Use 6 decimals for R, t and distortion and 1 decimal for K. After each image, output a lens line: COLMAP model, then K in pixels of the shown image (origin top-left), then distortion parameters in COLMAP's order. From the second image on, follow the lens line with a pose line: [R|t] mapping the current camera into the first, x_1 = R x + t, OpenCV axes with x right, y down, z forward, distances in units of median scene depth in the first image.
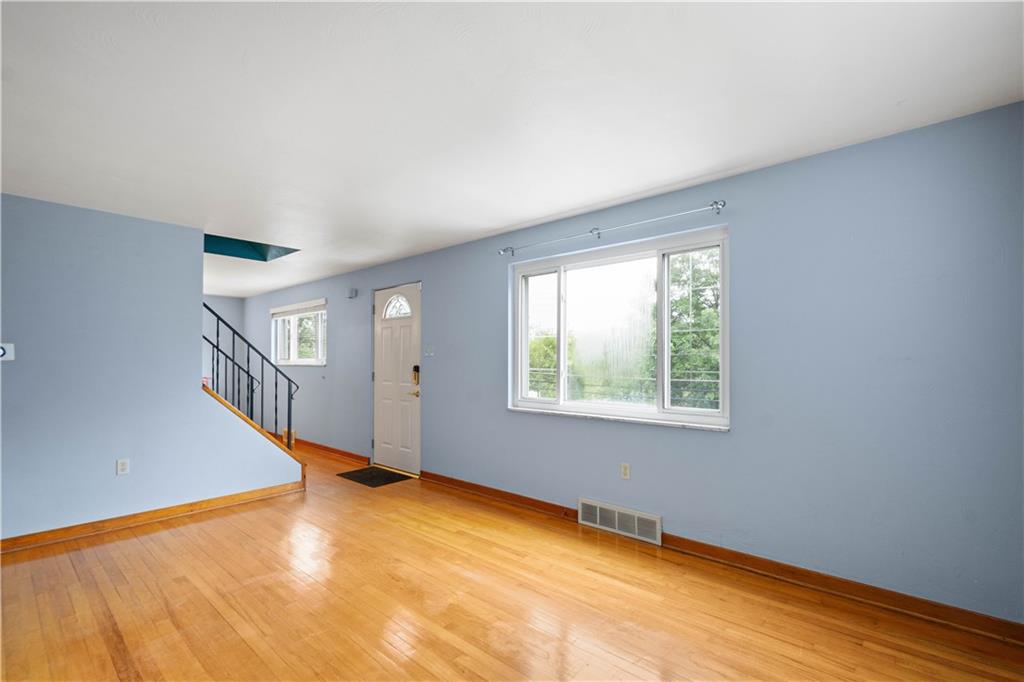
lens RADIAL K [[453.5, 0, 512.4], [0, 453.5, 363.7], [0, 0, 1]] dist [0.002243, 0.000181]
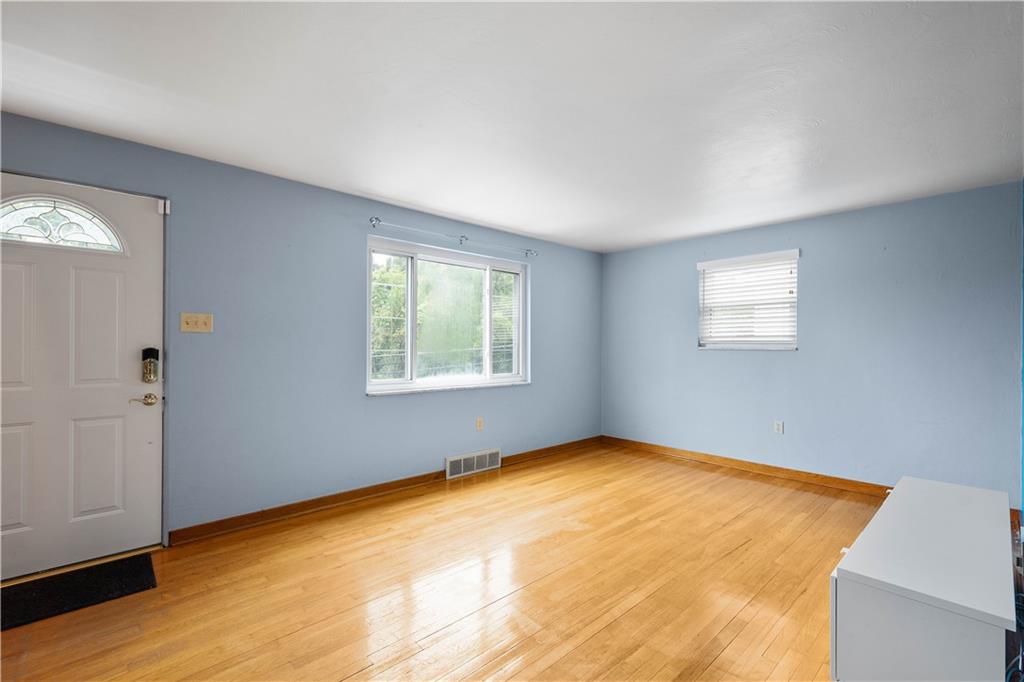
lens RADIAL K [[452.3, 0, 507.9], [0, 452.3, 351.5], [0, 0, 1]] dist [0.000005, -0.000303]
pose [[0.104198, -0.012367, 0.994480, -1.018244], [0.000364, 0.999923, 0.012396, 0.002217], [-0.994556, -0.000930, 0.104195, 0.730503]]
